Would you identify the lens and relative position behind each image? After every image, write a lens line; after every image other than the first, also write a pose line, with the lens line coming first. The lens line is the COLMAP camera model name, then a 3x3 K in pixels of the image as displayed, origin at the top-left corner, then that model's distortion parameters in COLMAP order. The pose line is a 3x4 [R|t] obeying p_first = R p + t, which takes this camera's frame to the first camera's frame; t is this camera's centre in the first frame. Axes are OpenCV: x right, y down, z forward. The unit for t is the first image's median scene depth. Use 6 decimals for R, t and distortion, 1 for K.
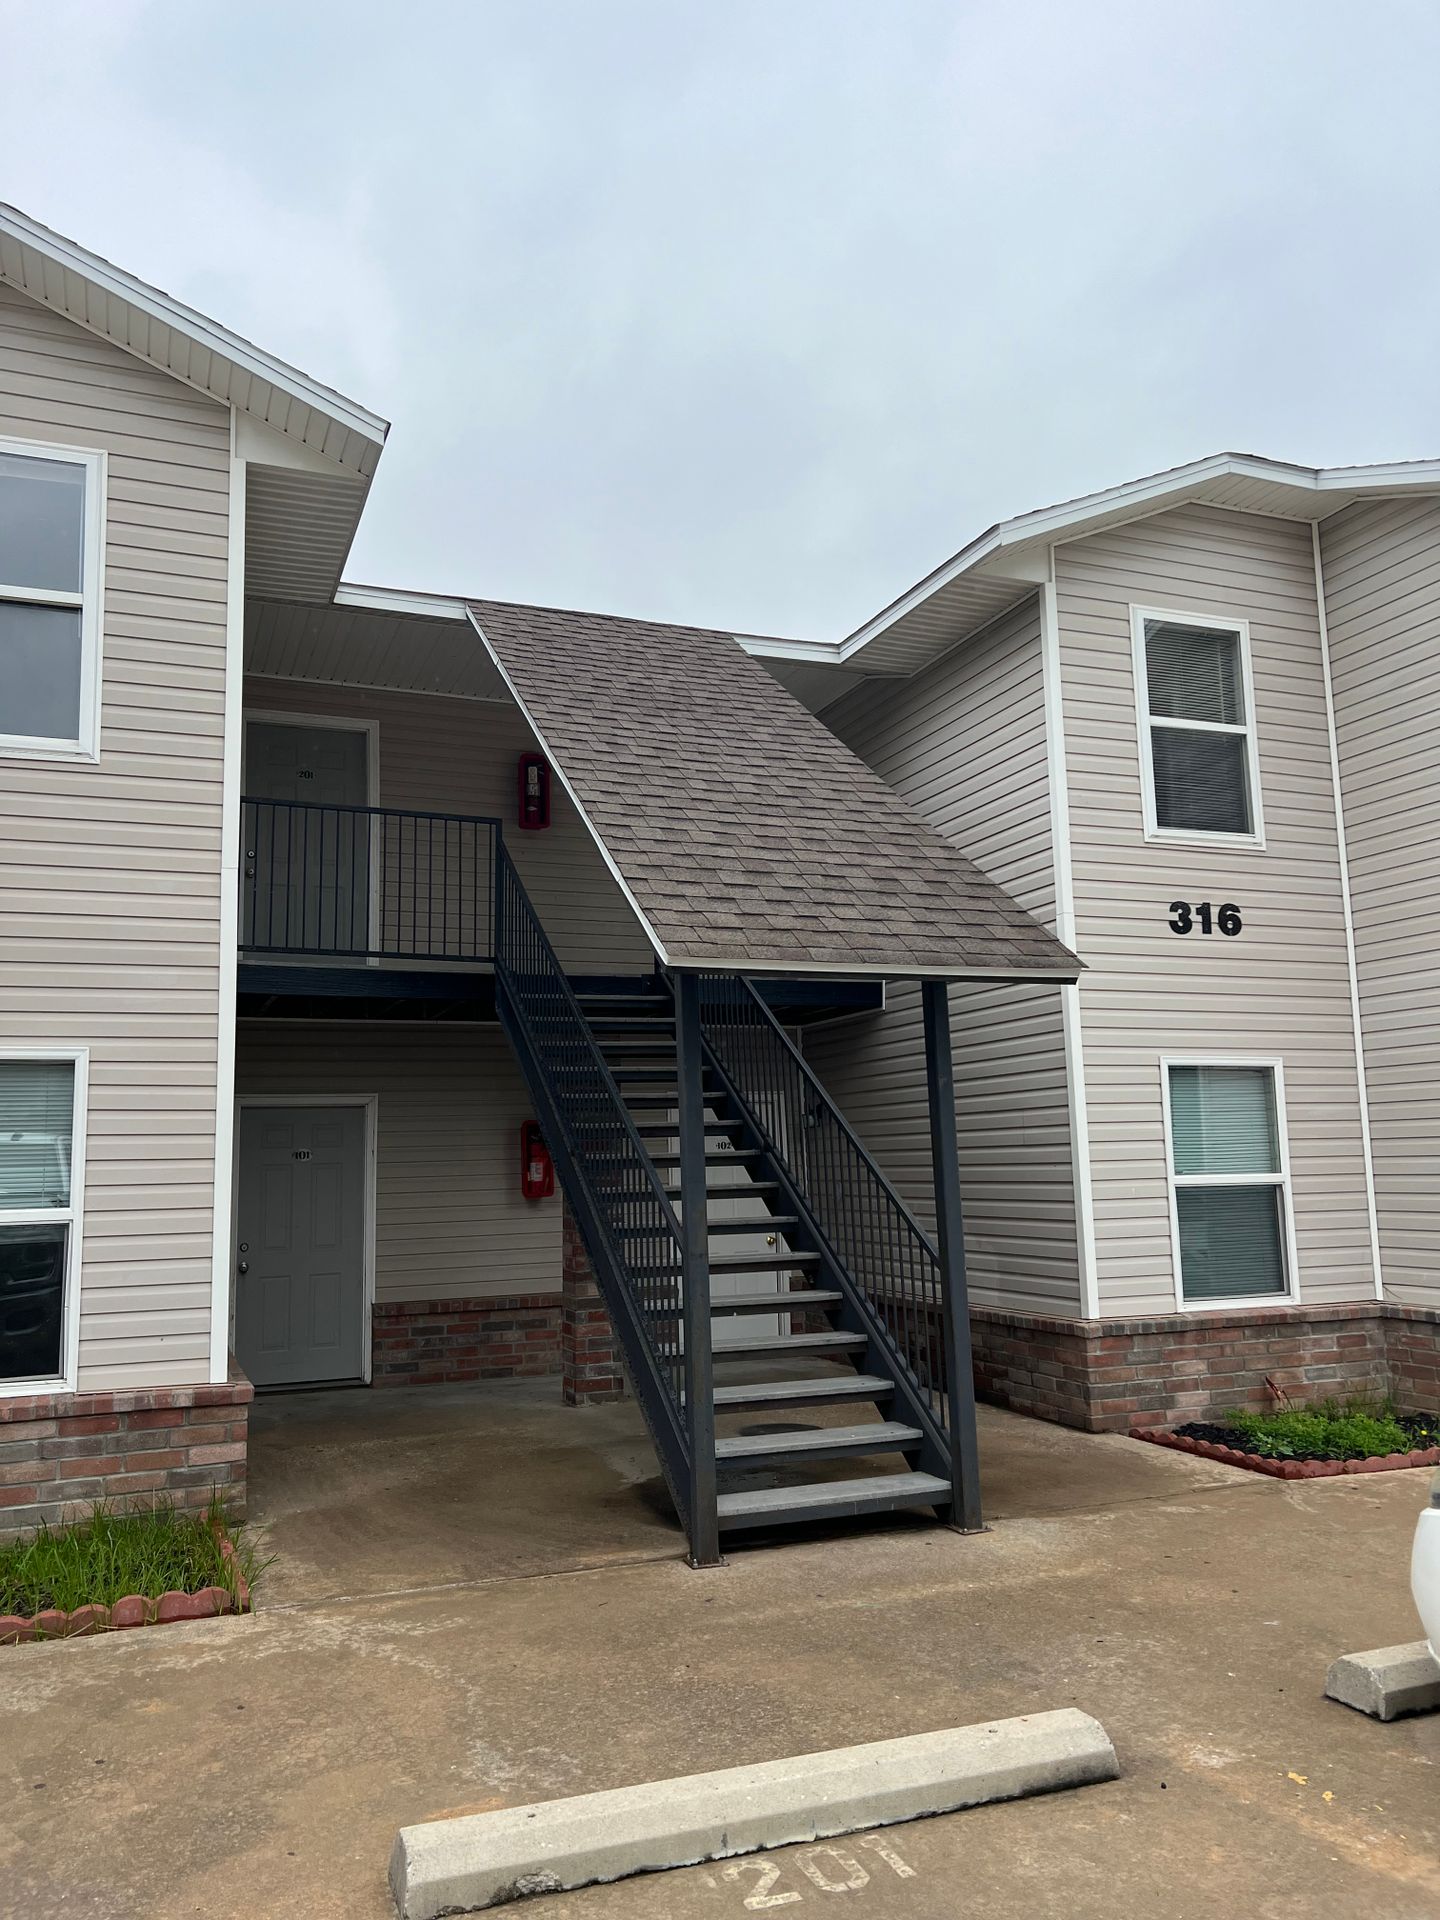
lens RADIAL K [[1415.1, 0, 720.0], [0, 1415.1, 960.0], [0, 0, 1]] dist [0.030911, -0.026720]
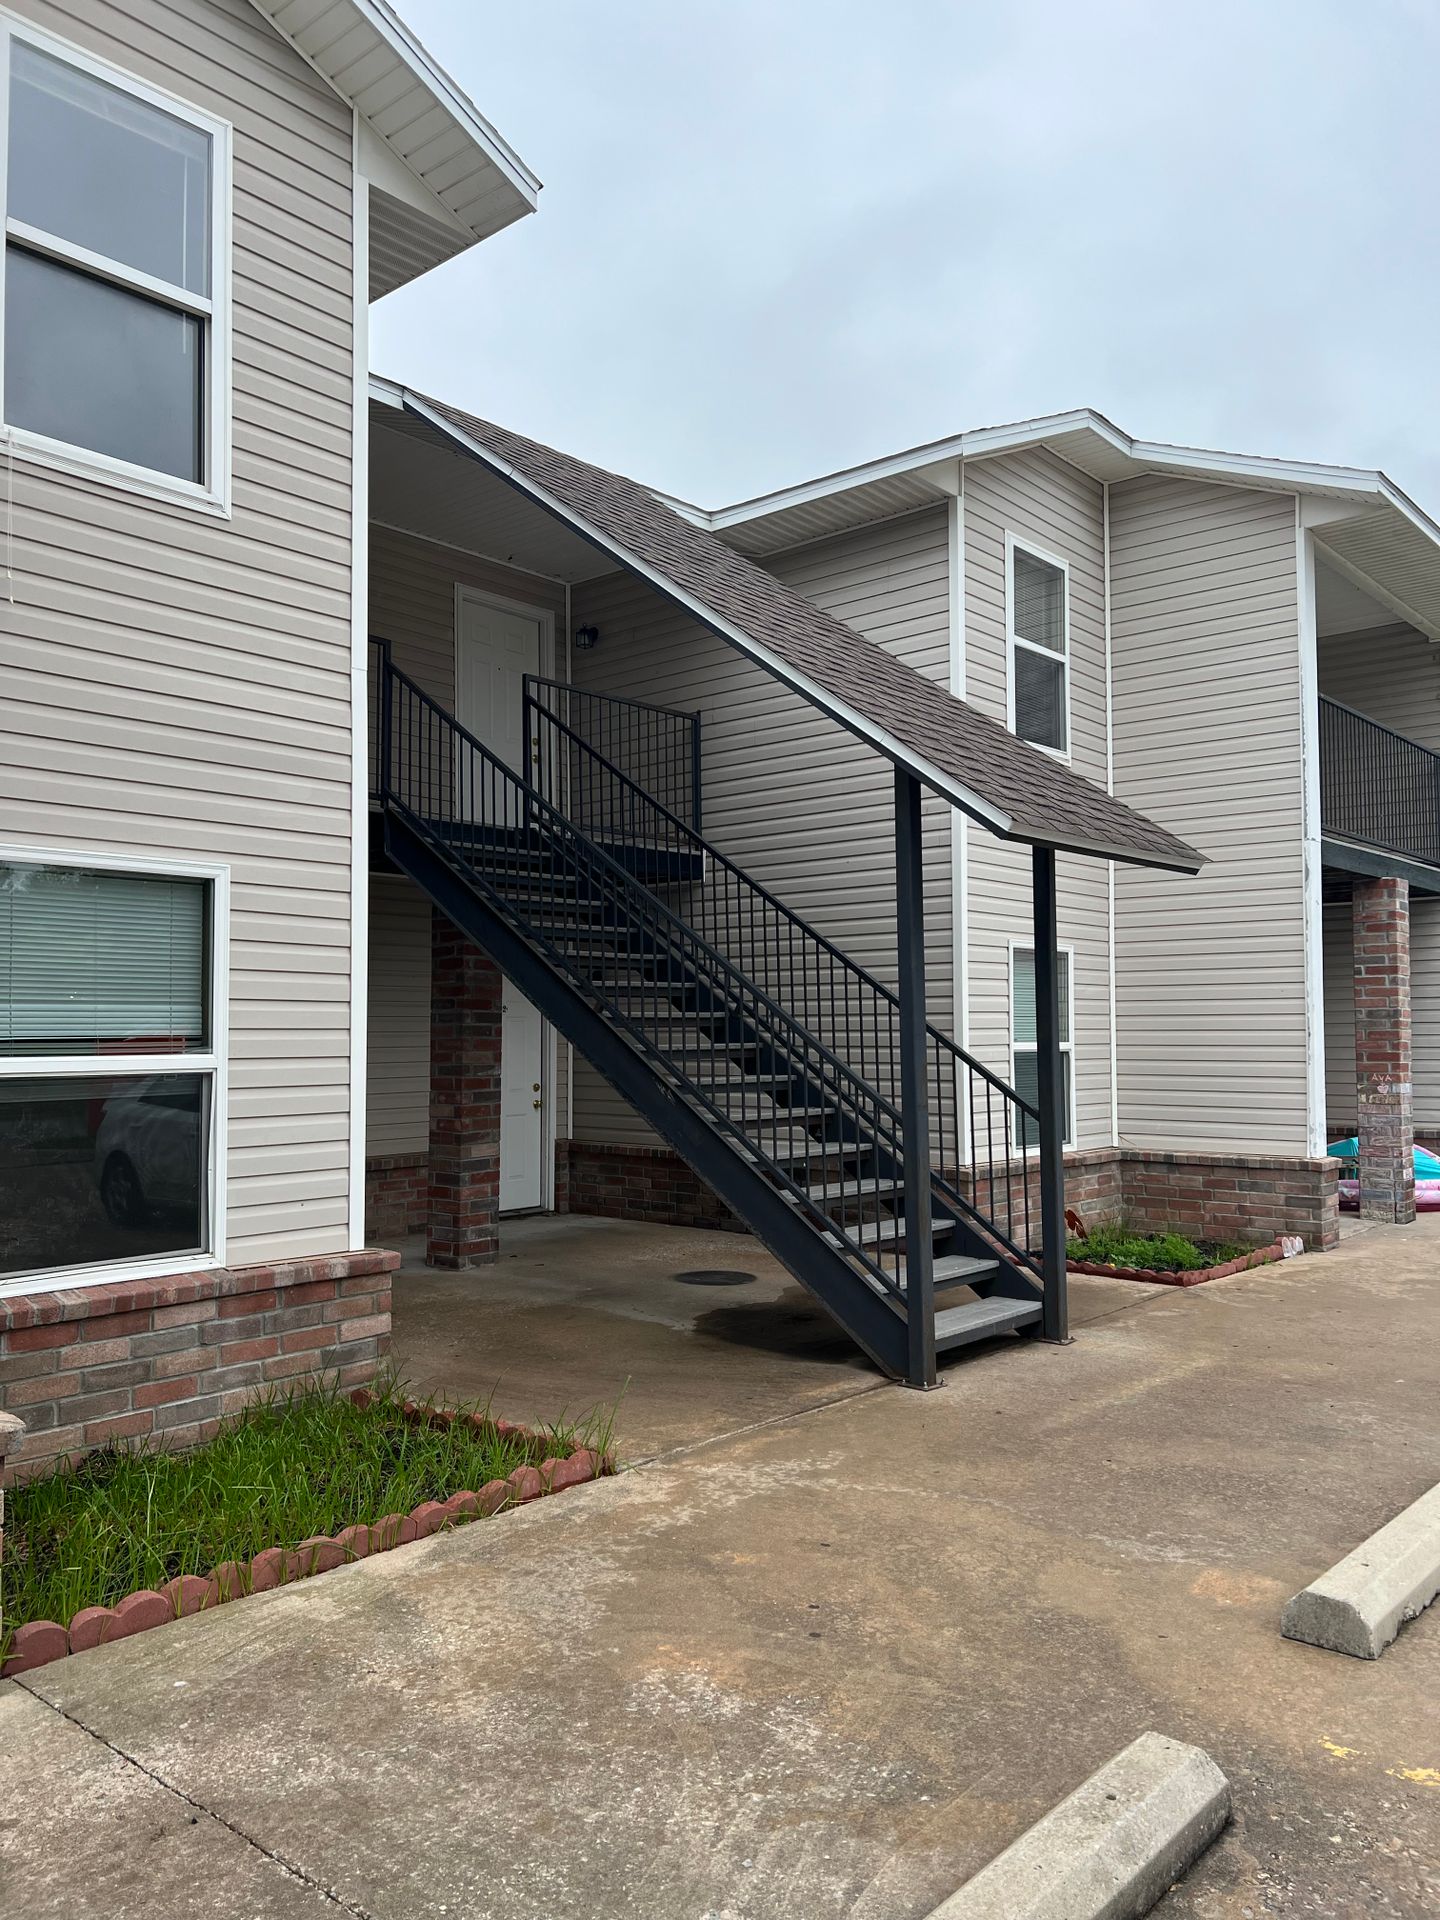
lens RADIAL K [[1415.1, 0, 720.0], [0, 1415.1, 960.0], [0, 0, 1]] dist [0.030911, -0.026720]
pose [[0.890749, 0.042959, 0.452460, -0.633791], [-0.082286, 0.994314, 0.067590, 0.041229], [-0.446984, -0.097437, 0.889220, 0.138236]]
